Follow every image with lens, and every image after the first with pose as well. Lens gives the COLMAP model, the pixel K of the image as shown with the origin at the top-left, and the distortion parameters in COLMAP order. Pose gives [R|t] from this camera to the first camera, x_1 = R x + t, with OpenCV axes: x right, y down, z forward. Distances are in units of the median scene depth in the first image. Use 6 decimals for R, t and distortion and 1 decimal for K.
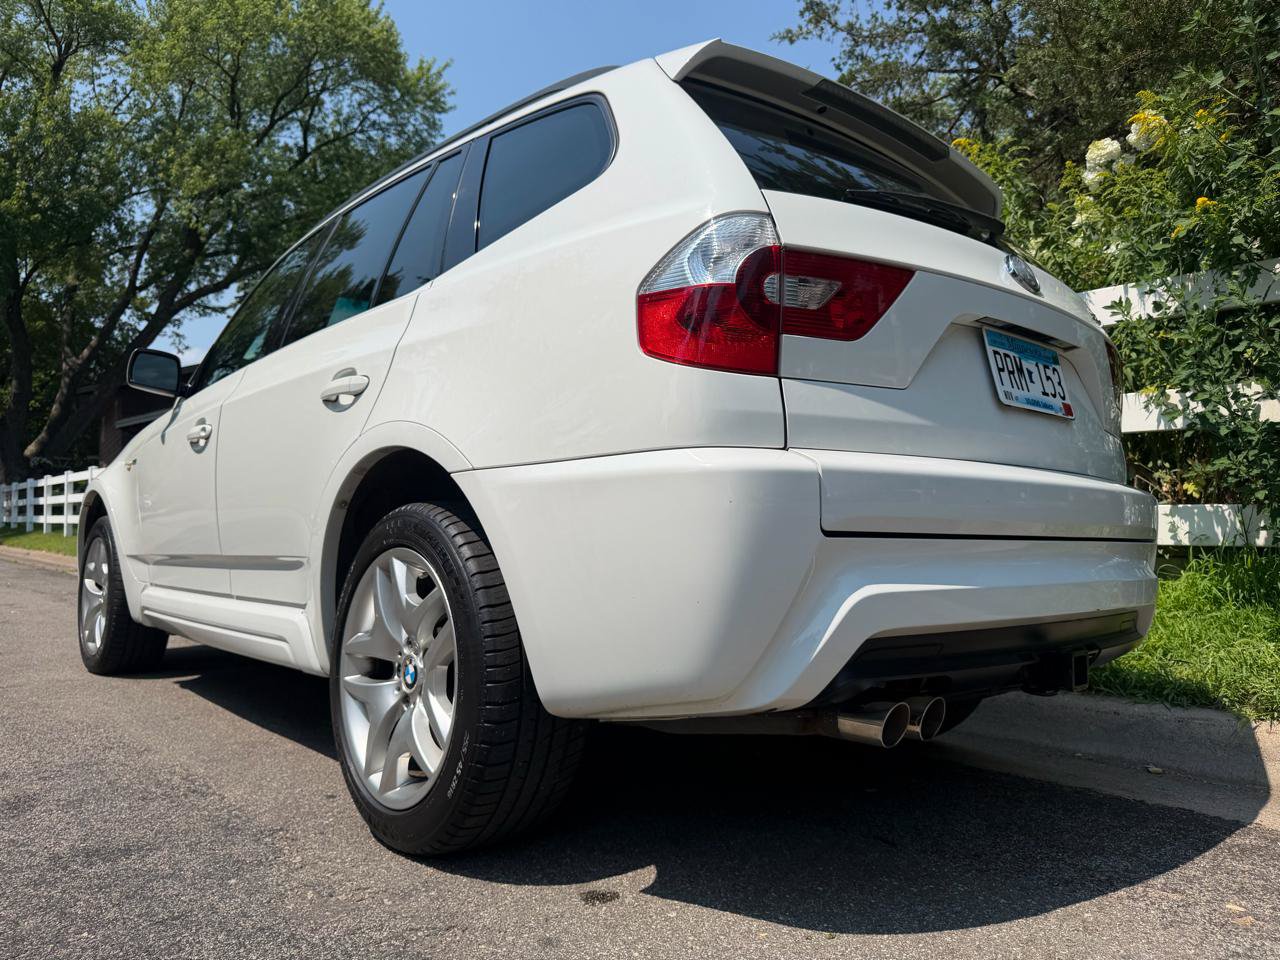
lens RADIAL K [[907.1, 0, 639.8], [0, 907.1, 470.8], [0, 0, 1]] dist [0.009718, -0.013421]
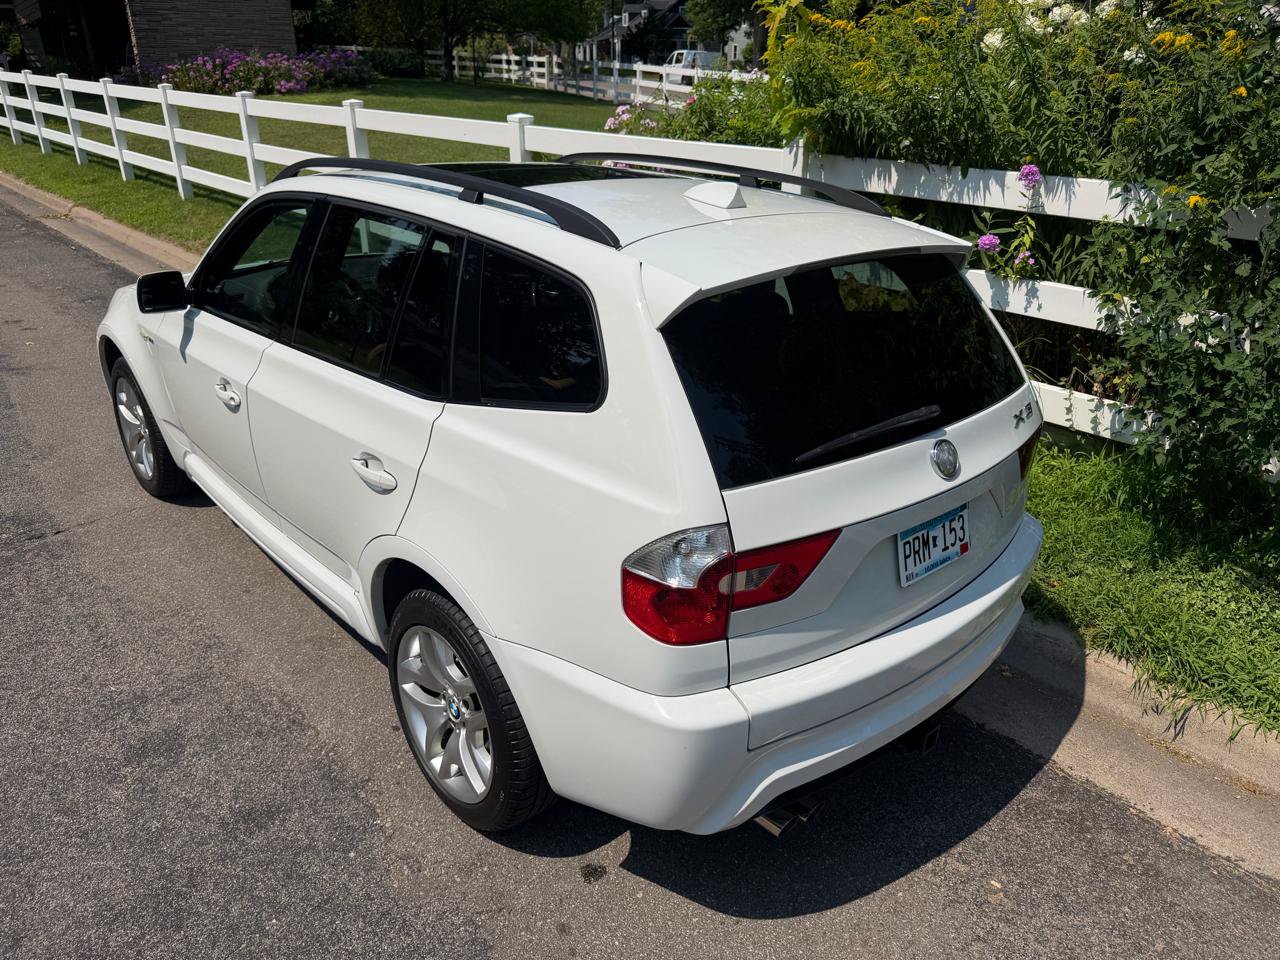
lens RADIAL K [[907.1, 0, 643.0], [0, 907.1, 477.2], [0, 0, 1]] dist [0.009718, -0.013421]
pose [[0.999675, 0.010767, 0.023094, -0.002080], [-0.020092, 0.890495, 0.454548, -0.571621], [-0.015671, -0.454865, 0.890423, -0.052315]]
